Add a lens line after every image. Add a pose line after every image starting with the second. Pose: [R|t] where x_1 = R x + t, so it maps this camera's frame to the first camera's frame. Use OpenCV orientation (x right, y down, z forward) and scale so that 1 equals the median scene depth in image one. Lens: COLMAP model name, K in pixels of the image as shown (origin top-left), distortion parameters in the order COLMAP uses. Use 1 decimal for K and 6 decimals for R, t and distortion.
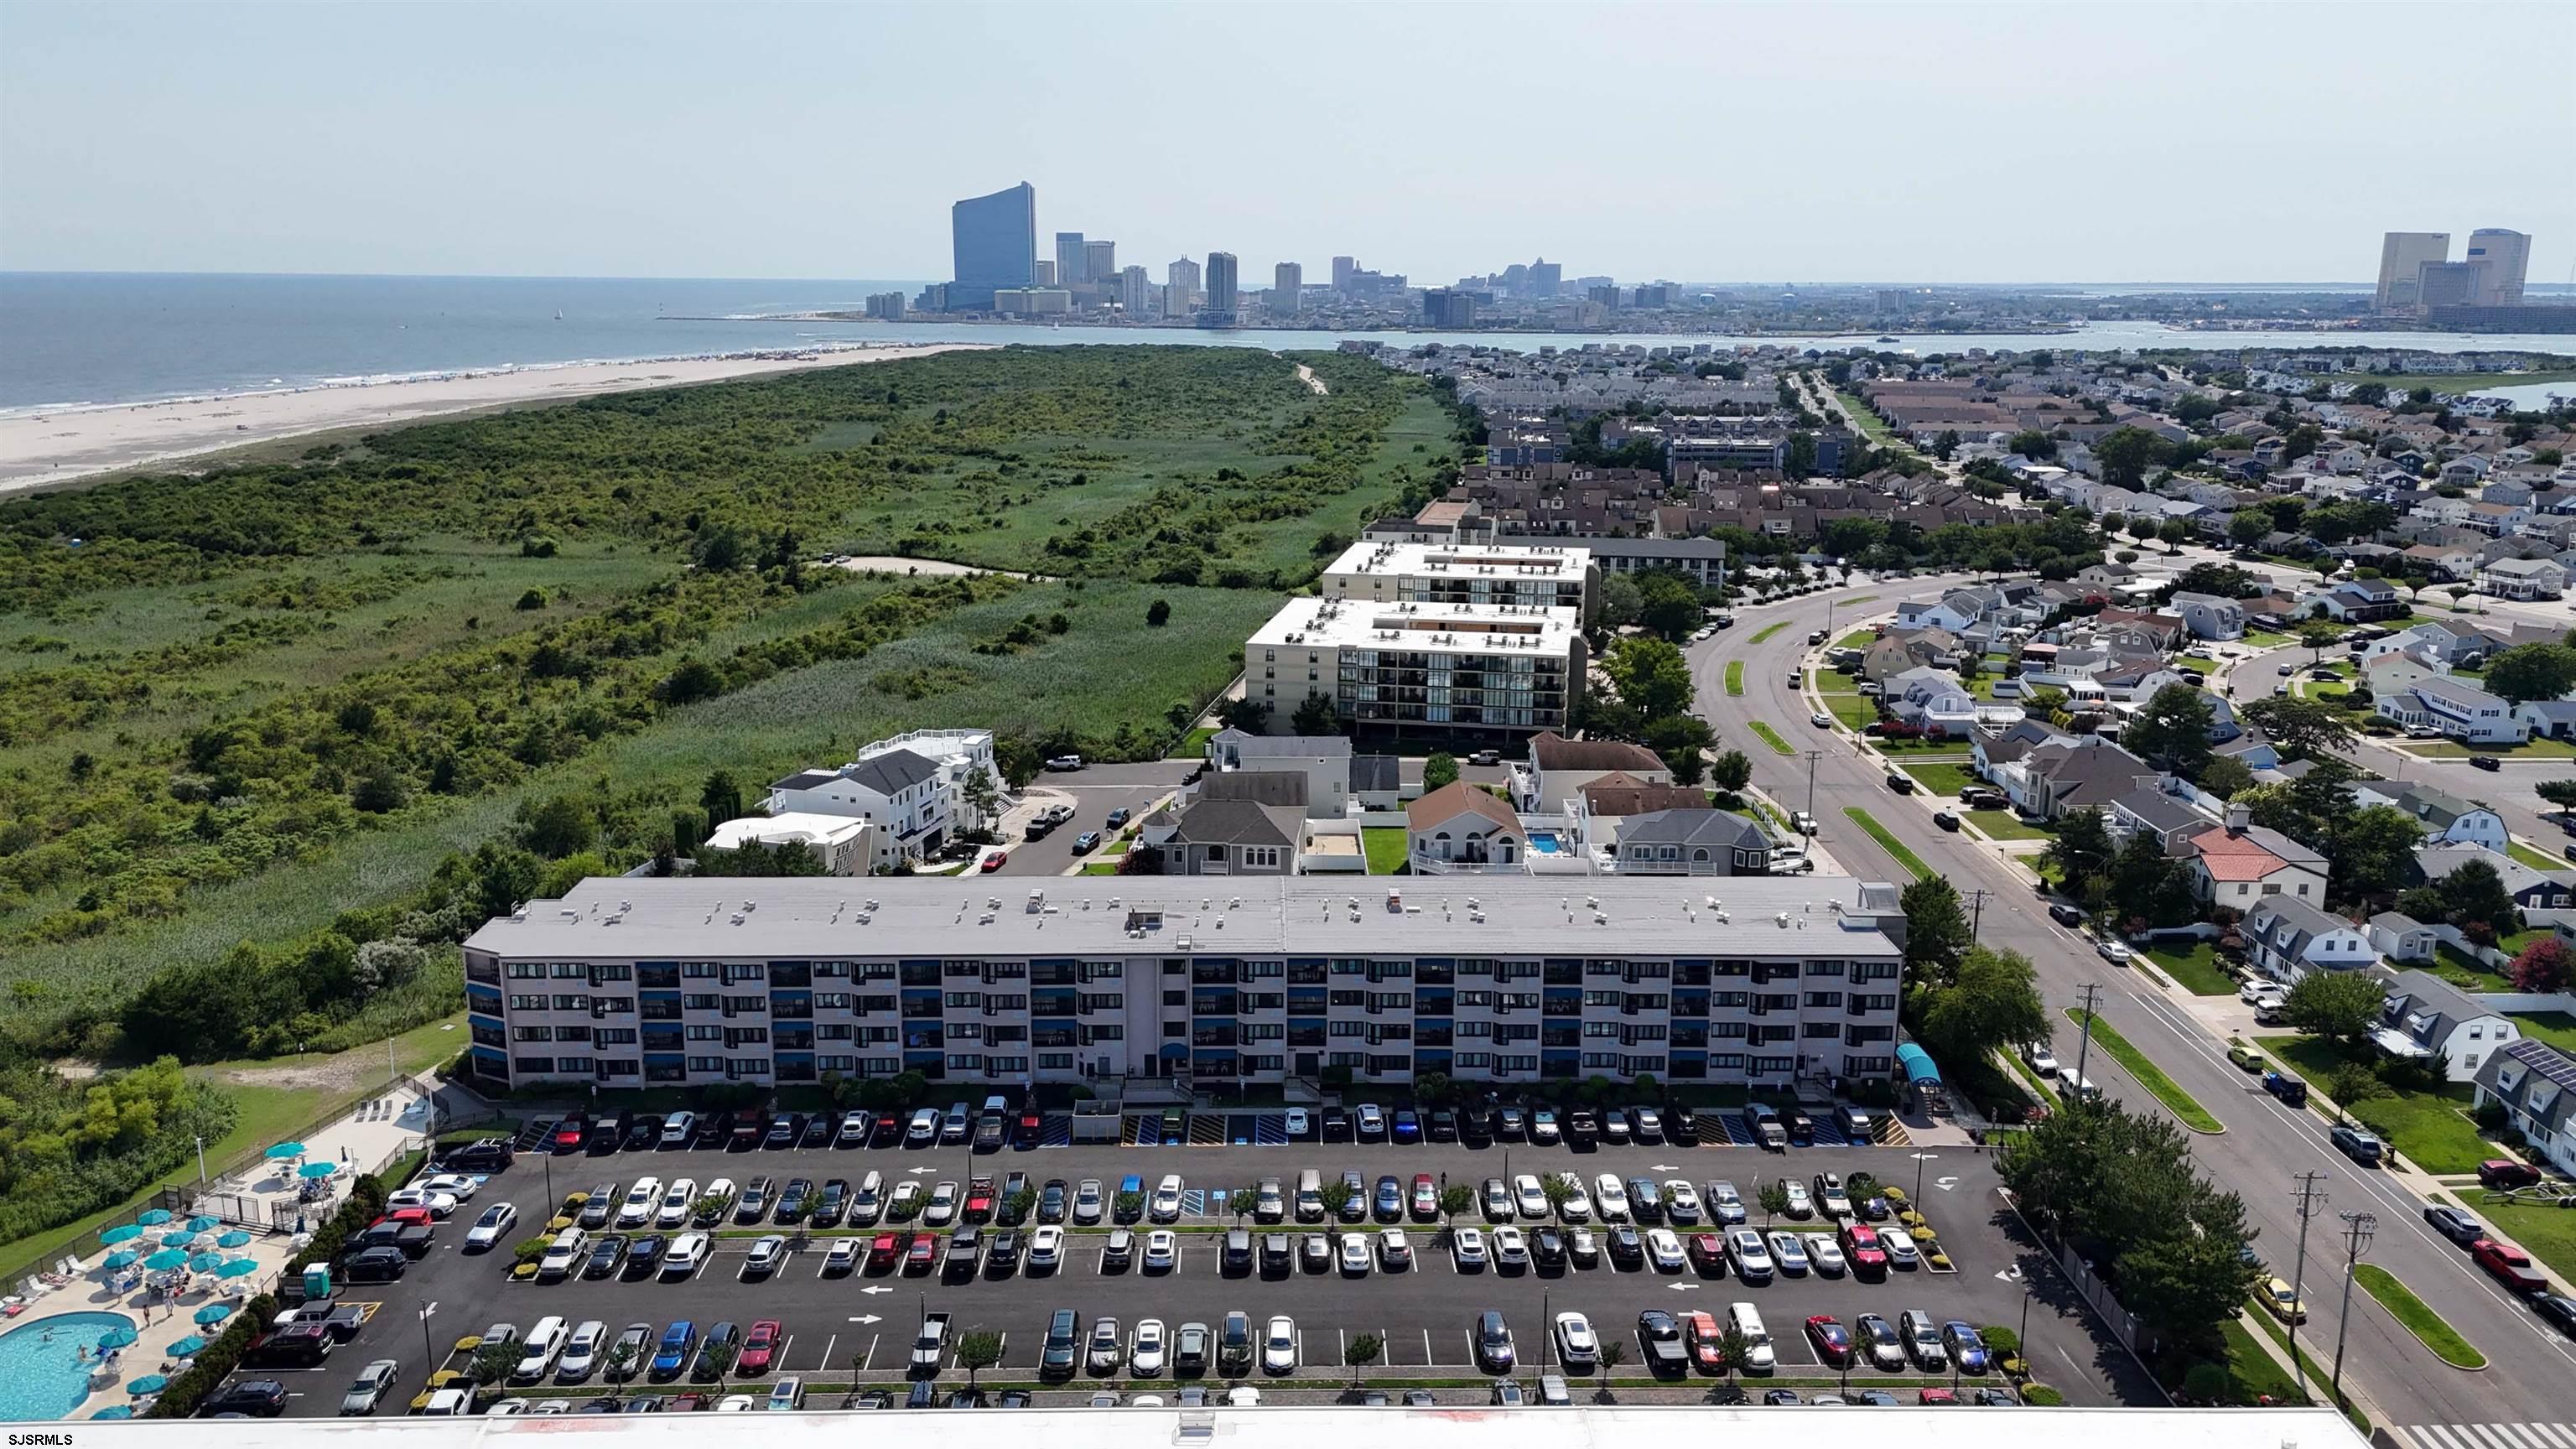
lens RADIAL K [[1887.3, 0, 1290.0], [0, 1887.3, 710.0], [0, 0, 1]] dist [0.097704, -0.121123]
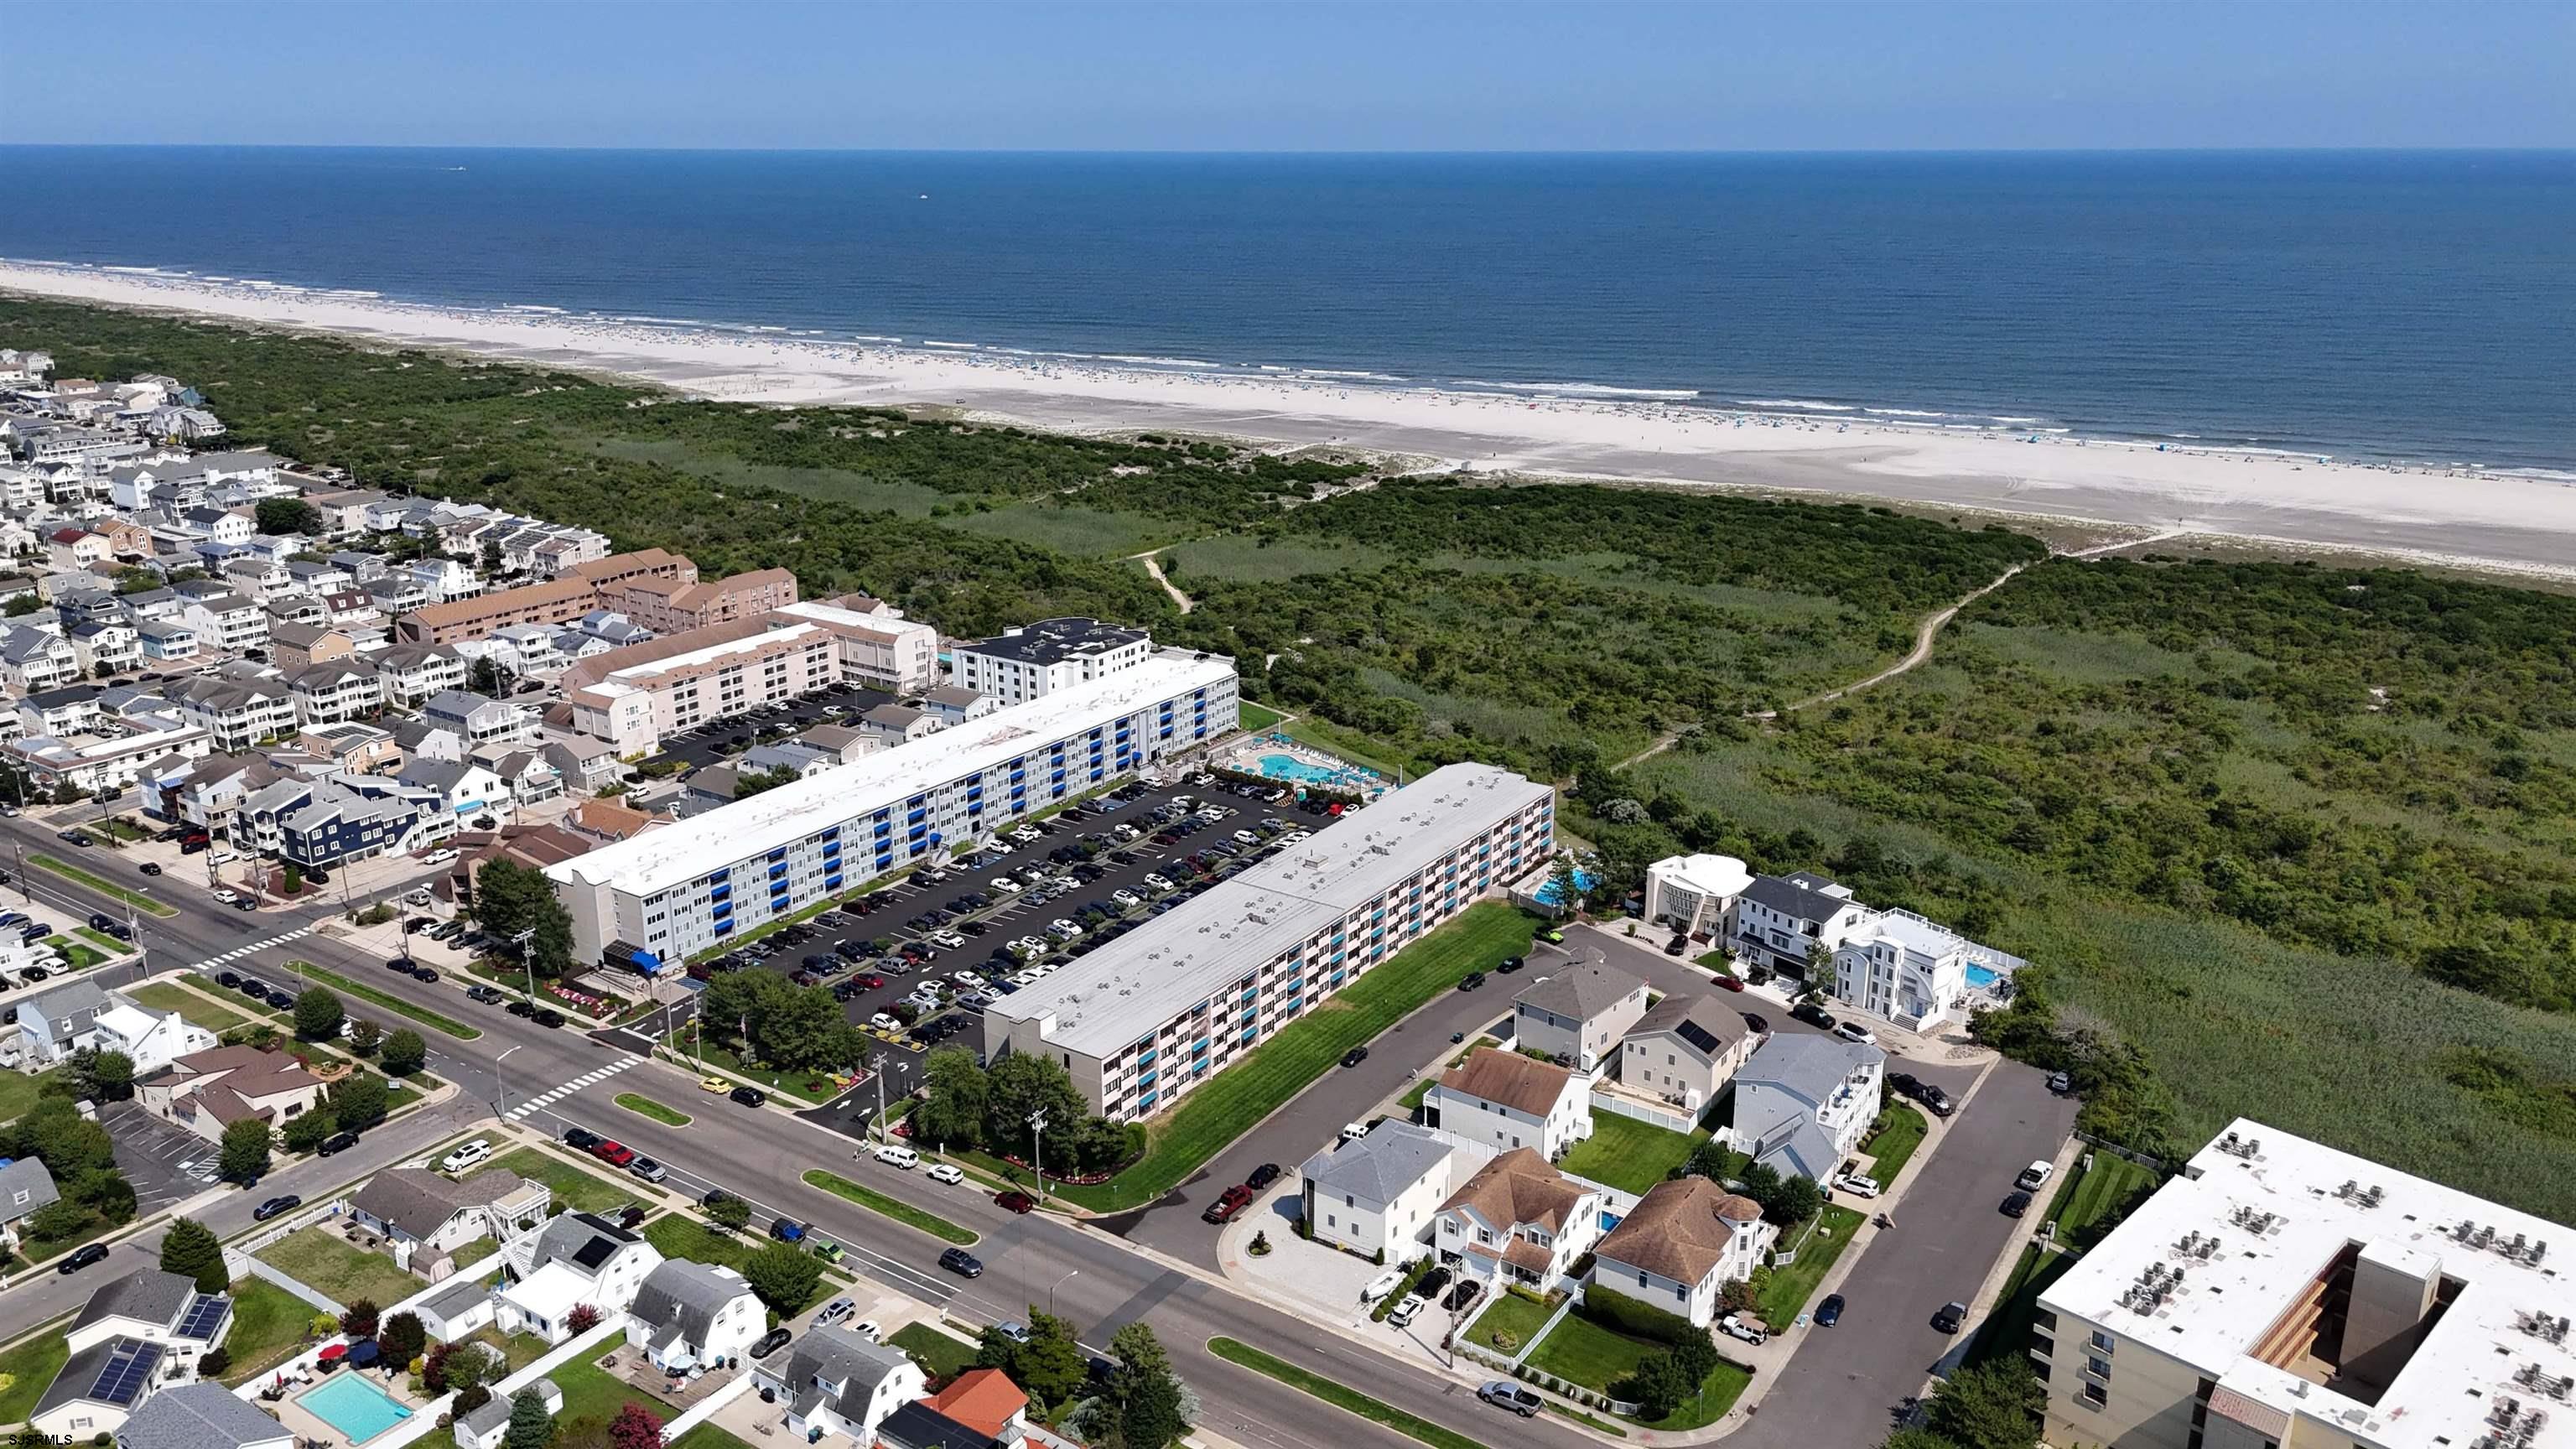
lens RADIAL K [[1898.4, 0, 1291.8], [0, 1898.4, 710.8], [0, 0, 1]] dist [0.072420, -0.064840]
pose [[-0.573138, 0.229727, -0.786599, 1.294029], [-0.183783, 0.899414, 0.396584, -0.711770], [0.798584, 0.371861, -0.473268, 1.805150]]
